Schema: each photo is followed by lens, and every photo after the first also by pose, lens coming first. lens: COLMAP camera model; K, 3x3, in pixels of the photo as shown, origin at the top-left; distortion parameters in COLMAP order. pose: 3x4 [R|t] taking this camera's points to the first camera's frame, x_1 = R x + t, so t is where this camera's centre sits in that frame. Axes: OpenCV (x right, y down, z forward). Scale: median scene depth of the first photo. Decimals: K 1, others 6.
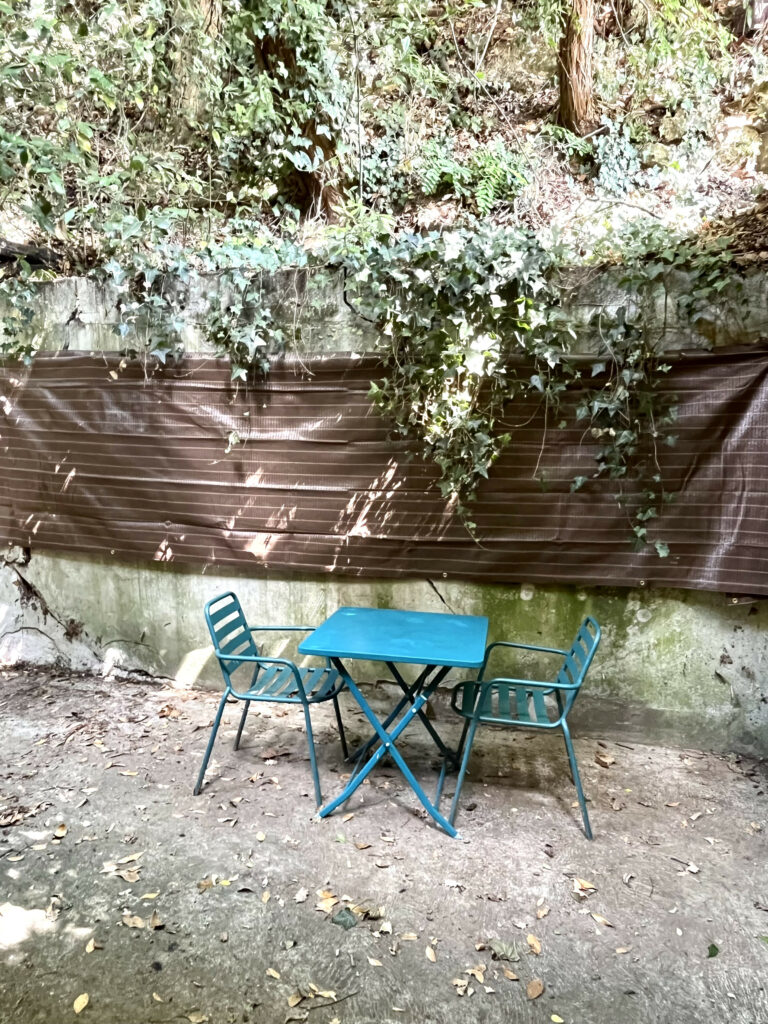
lens RADIAL K [[685.2, 0, 381.9], [0, 685.2, 512.1], [0, 0, 1]] dist [0.005877, 0.000392]
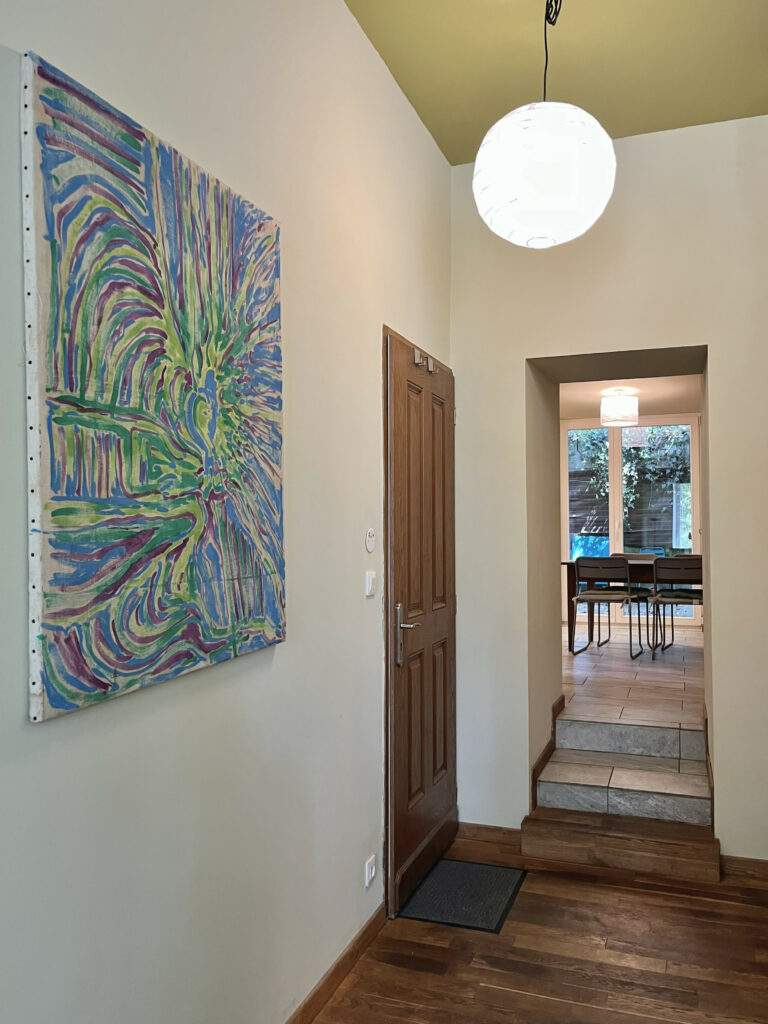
lens RADIAL K [[819.8, 0, 386.9], [0, 819.8, 512.8], [0, 0, 1]] dist [-0.013939, -0.003228]
pose [[0.994709, -0.035344, -0.096464, -0.565165], [0.025122, 0.994134, -0.105201, 0.314989], [0.099617, 0.102221, 0.989761, -2.627267]]
